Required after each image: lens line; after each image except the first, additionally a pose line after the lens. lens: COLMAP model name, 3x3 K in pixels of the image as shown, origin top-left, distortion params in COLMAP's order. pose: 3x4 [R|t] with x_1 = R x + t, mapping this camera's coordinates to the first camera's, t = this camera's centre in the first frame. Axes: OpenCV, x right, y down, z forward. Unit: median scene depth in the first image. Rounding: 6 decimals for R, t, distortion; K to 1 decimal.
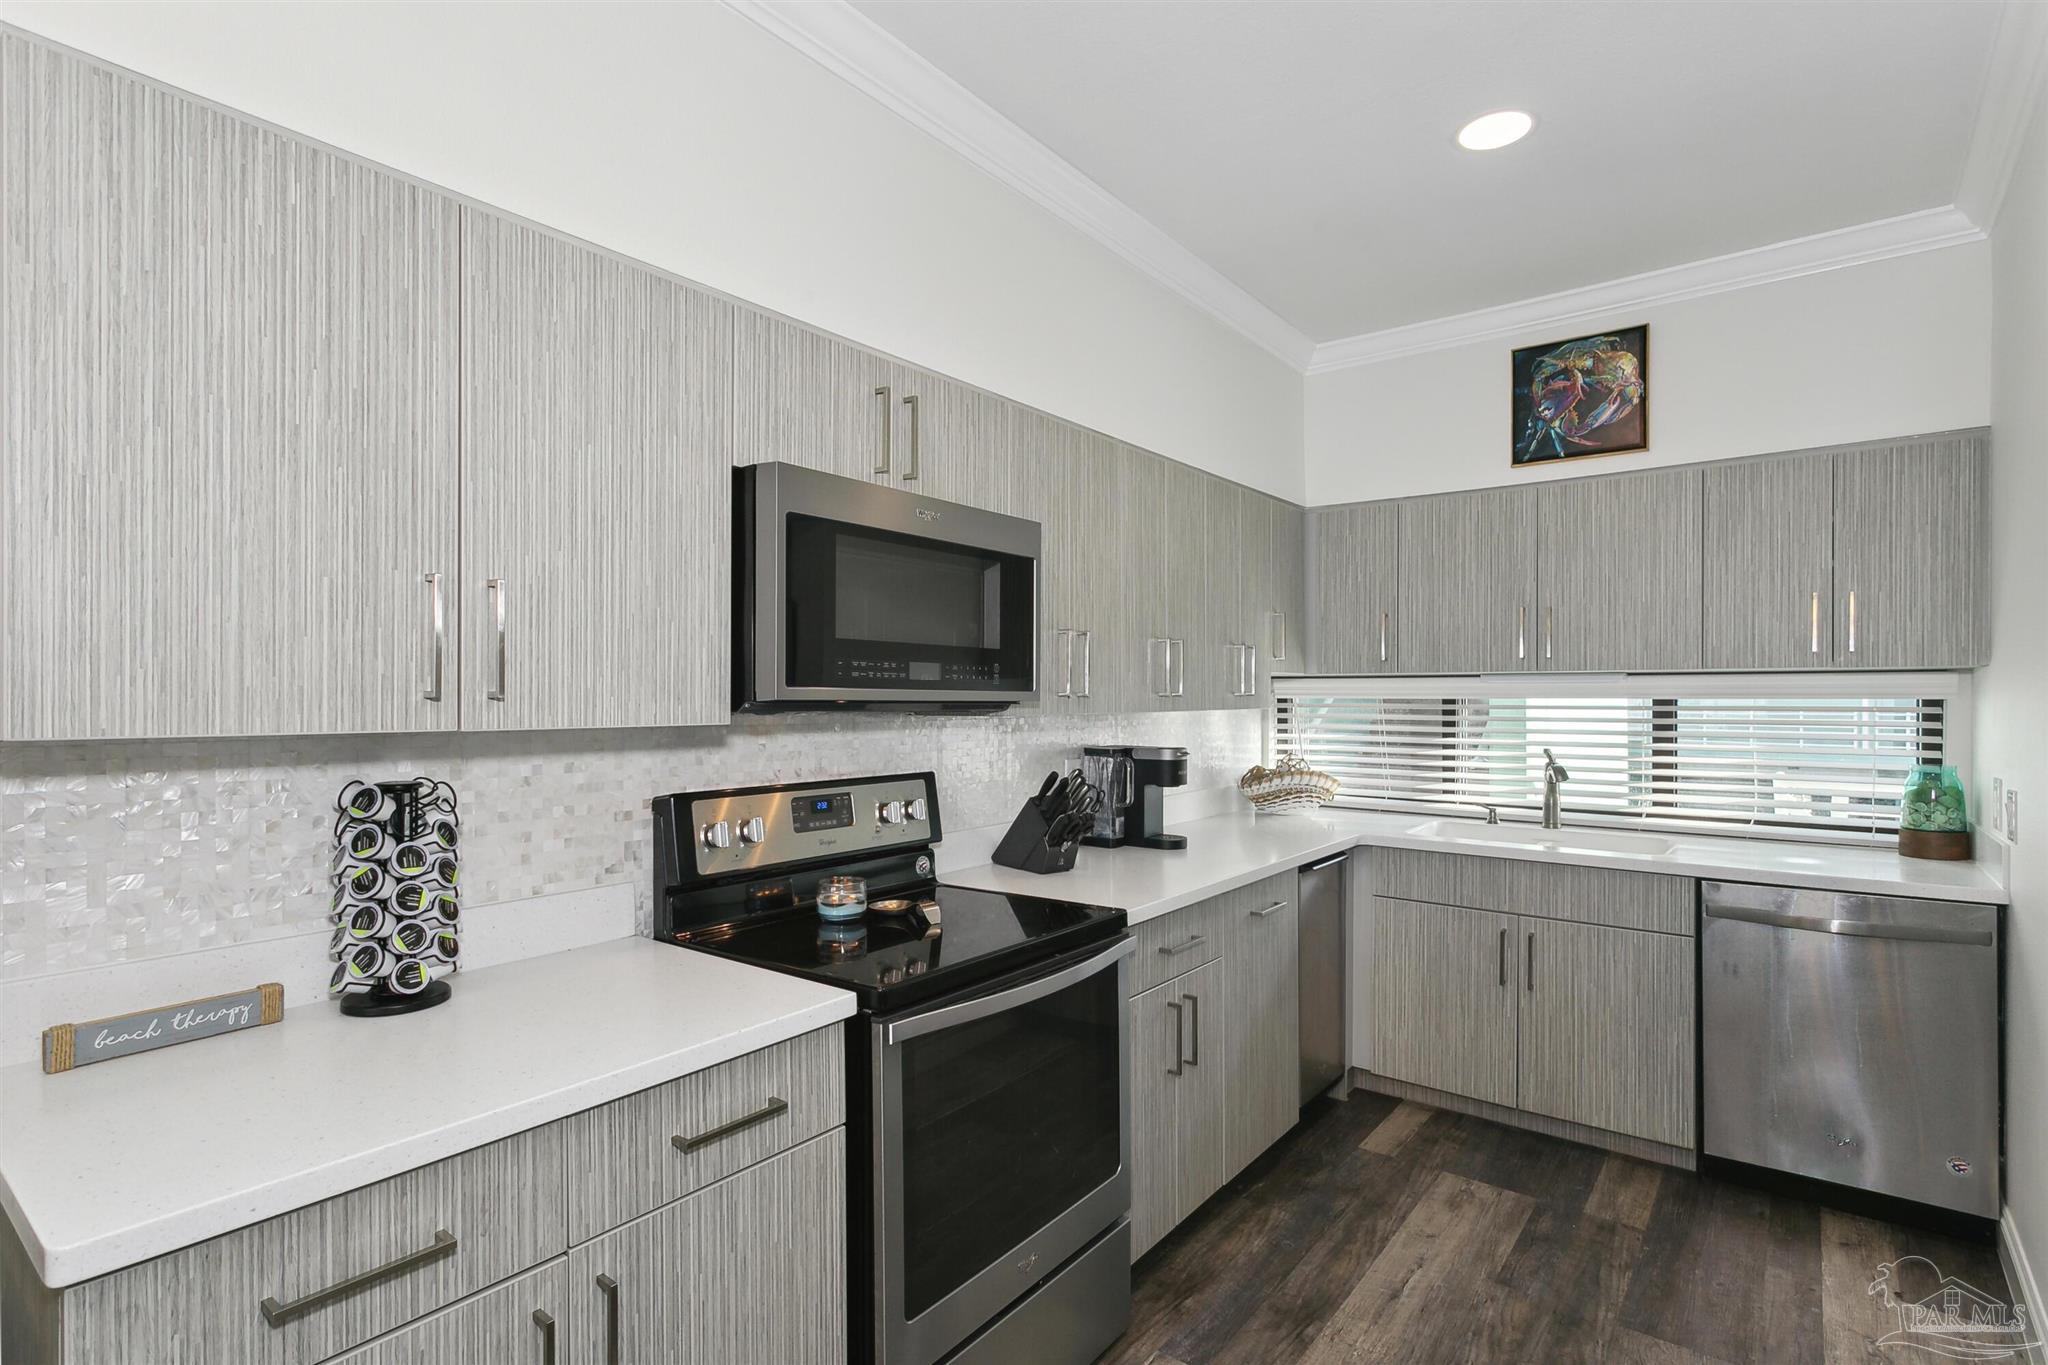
lens RADIAL K [[988.8, 0, 1040.4], [0, 988.8, 691.0], [0, 0, 1]] dist [0.010112, 0.000007]
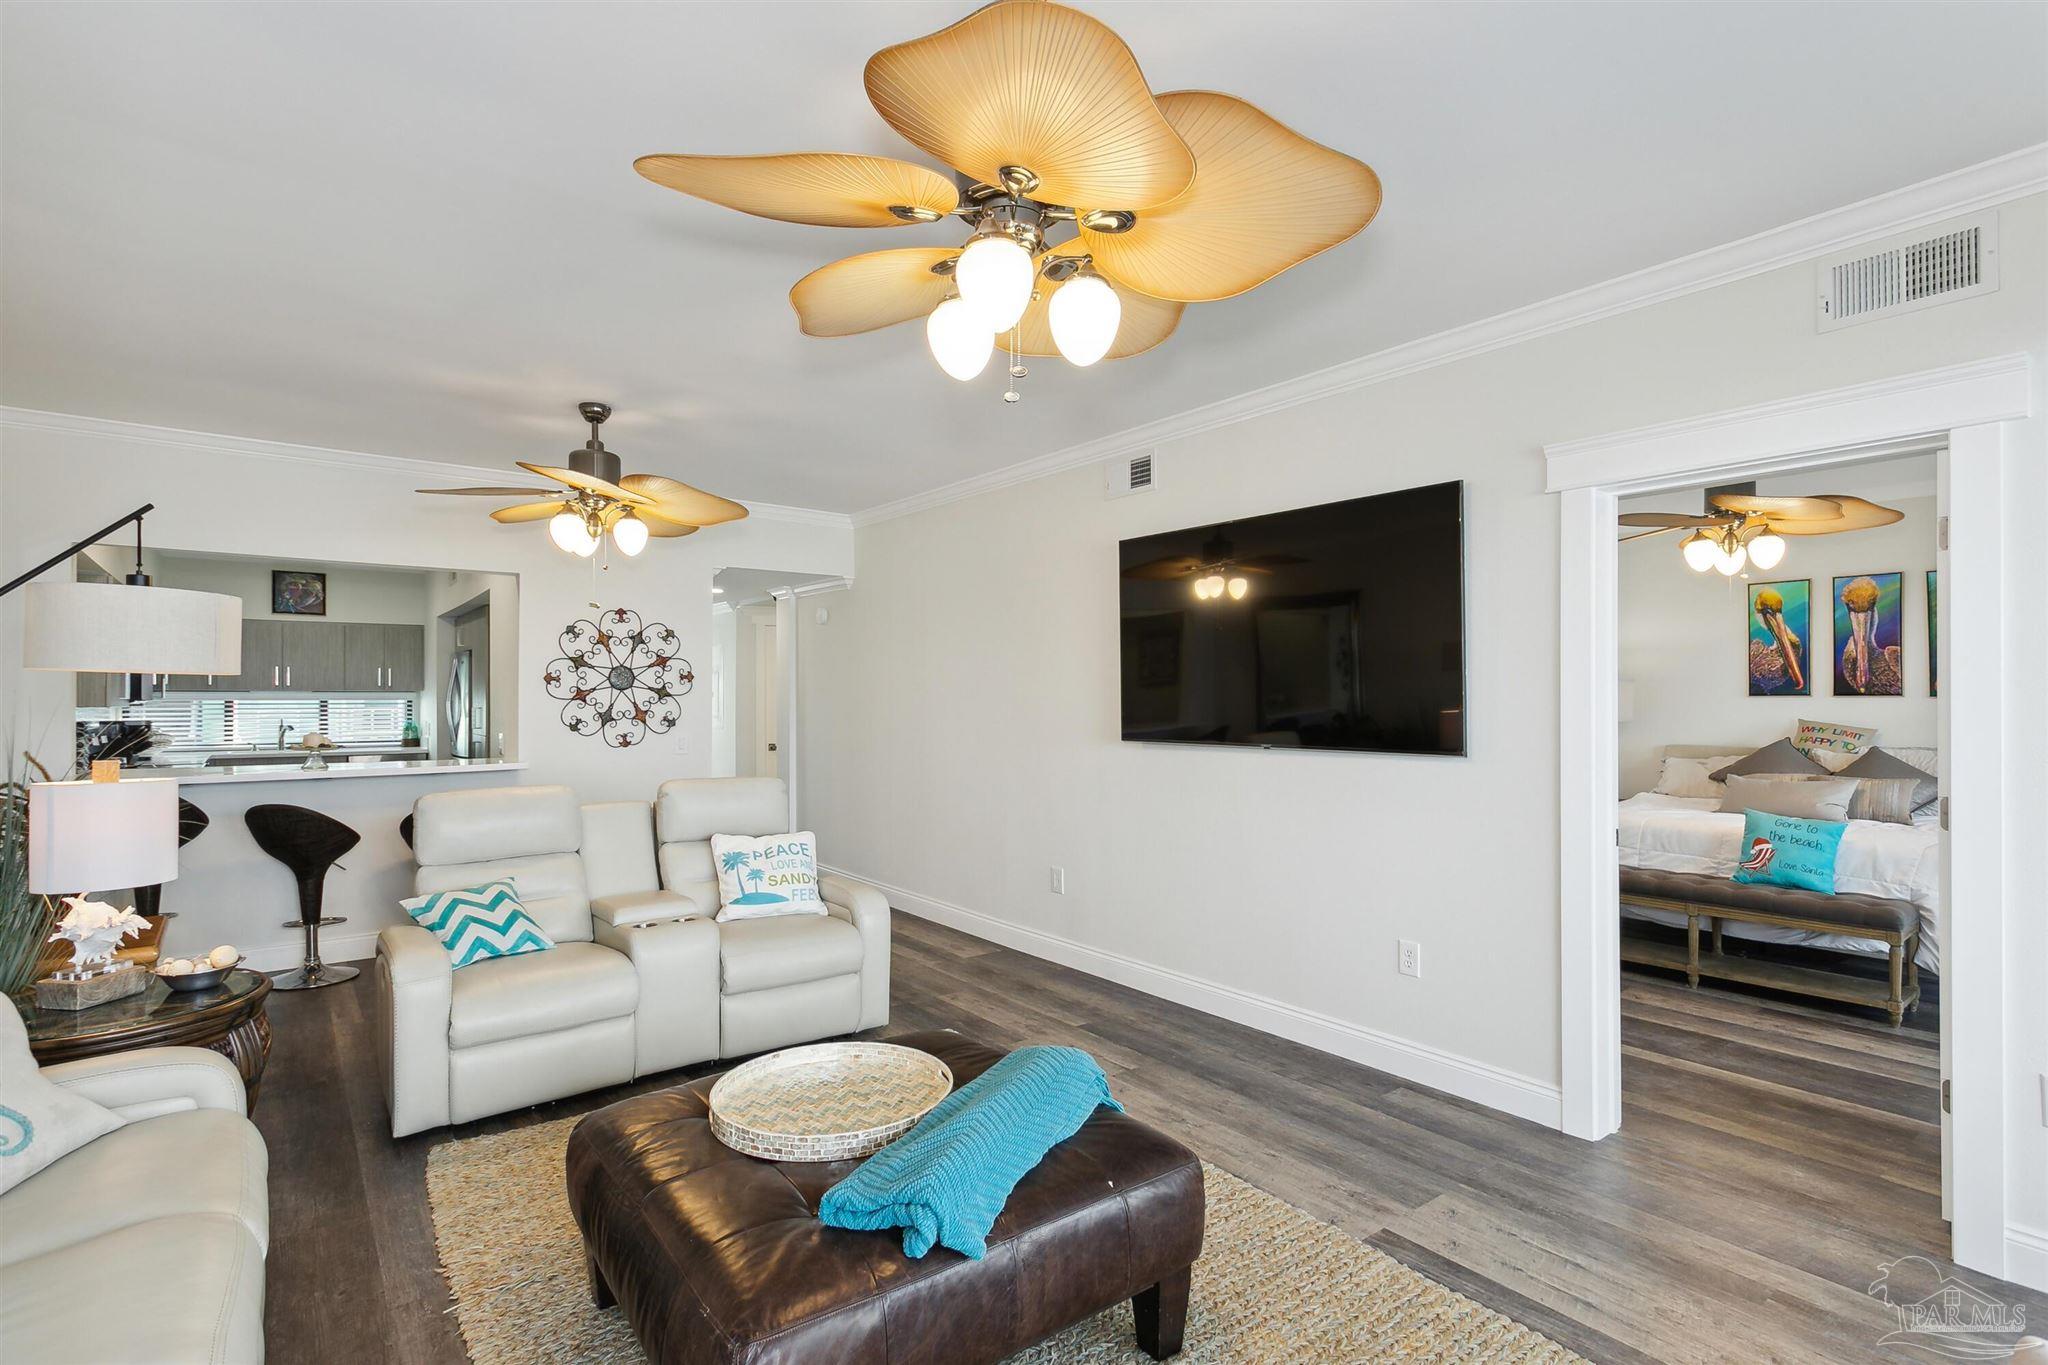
lens RADIAL K [[988.8, 0, 1038.3], [0, 988.8, 696.1], [0, 0, 1]] dist [0.010112, 0.000007]
pose [[0.248732, 0.000927, 0.968572, -1.987458], [0.002694, 0.999995, -0.001649, 0.006602], [-0.968569, 0.003020, 0.248728, -2.059445]]
